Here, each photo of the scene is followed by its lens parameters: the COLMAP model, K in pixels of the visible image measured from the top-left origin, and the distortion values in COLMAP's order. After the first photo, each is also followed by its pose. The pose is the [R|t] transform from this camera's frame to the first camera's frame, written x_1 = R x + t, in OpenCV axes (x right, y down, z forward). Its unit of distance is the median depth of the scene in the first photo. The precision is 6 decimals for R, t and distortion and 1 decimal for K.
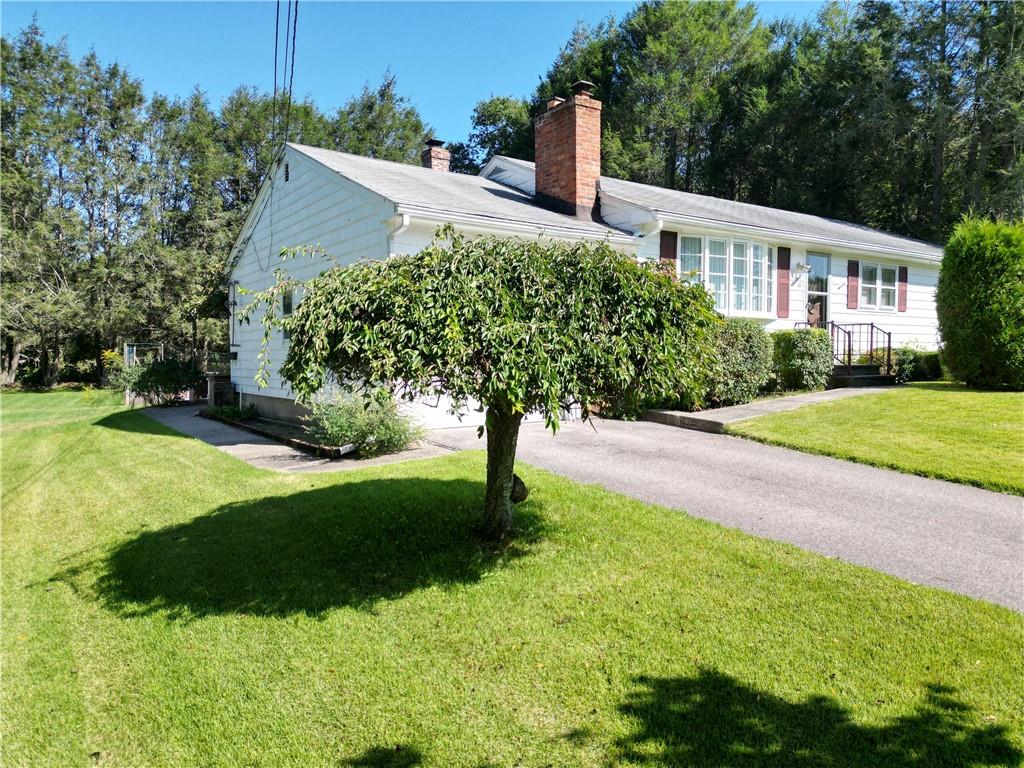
lens RADIAL K [[729.8, 0, 512.0], [0, 729.8, 384.0], [0, 0, 1]] dist [0.001617, -0.020826]
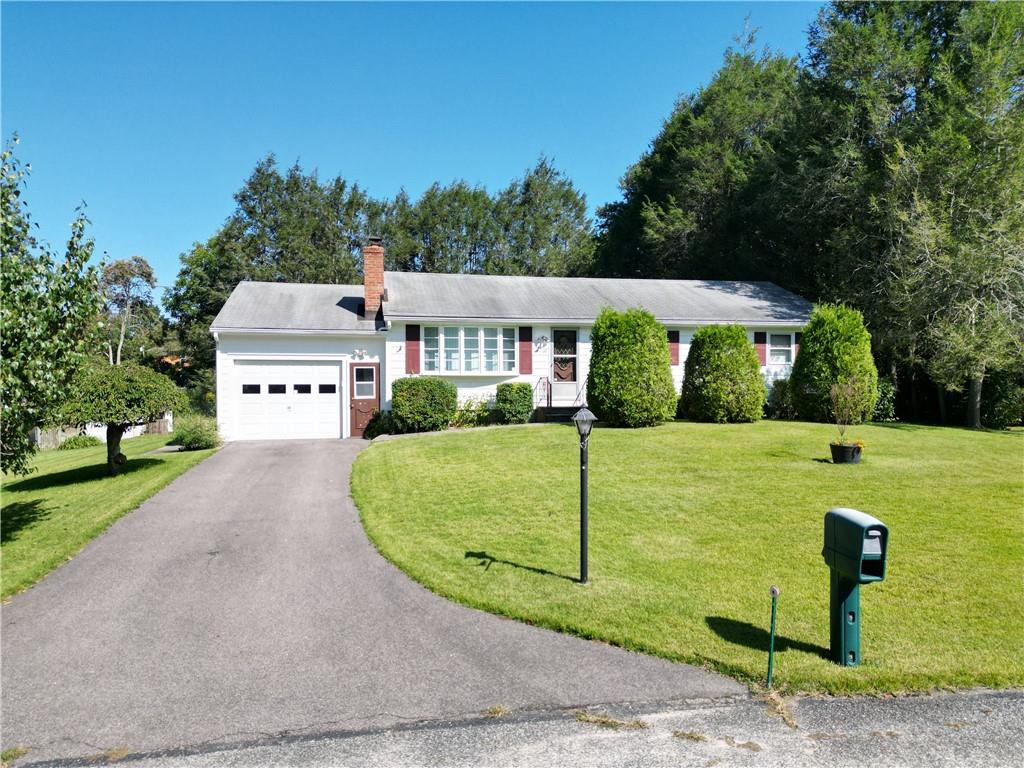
lens RADIAL K [[729.8, 0, 512.0], [0, 729.8, 384.0], [0, 0, 1]] dist [0.001617, -0.020826]
pose [[0.888386, 0.012661, -0.458922, 0.991940], [-0.024195, 0.999522, -0.019262, -0.041610], [0.458459, 0.028216, 0.888268, -0.301999]]
